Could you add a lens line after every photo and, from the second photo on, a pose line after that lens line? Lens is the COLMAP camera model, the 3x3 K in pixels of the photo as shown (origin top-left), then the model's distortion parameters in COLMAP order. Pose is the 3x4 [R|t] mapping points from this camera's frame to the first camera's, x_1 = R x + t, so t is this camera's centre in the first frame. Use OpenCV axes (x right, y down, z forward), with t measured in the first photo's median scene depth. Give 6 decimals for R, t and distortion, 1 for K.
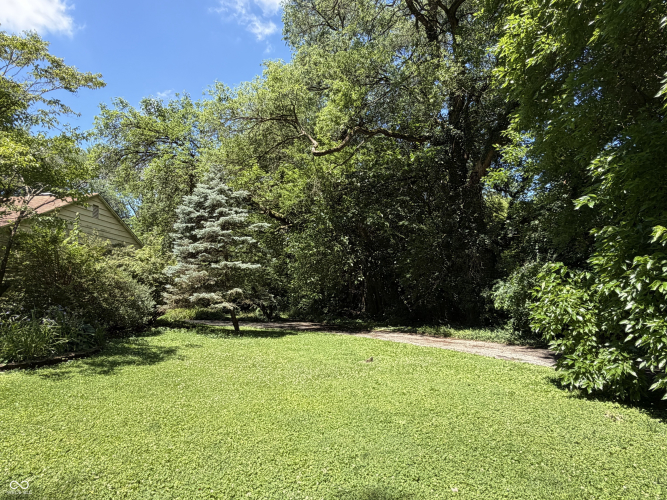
lens RADIAL K [[407.2, 0, 333.5], [0, 407.2, 250.0], [0, 0, 1]] dist [-0.000067, -0.000013]
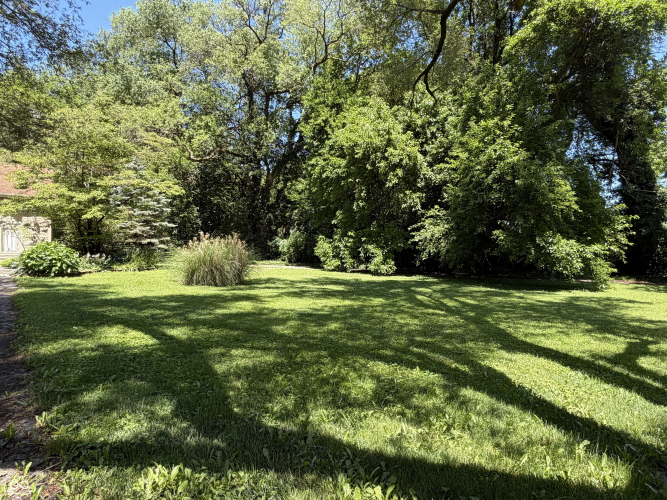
lens RADIAL K [[407.2, 0, 333.5], [0, 407.2, 250.0], [0, 0, 1]] dist [-0.000067, -0.000013]
pose [[0.749436, 0.016632, 0.661868, -0.893226], [-0.101376, 0.990779, 0.089891, -0.091234], [-0.654270, -0.134464, 0.744211, -0.878528]]
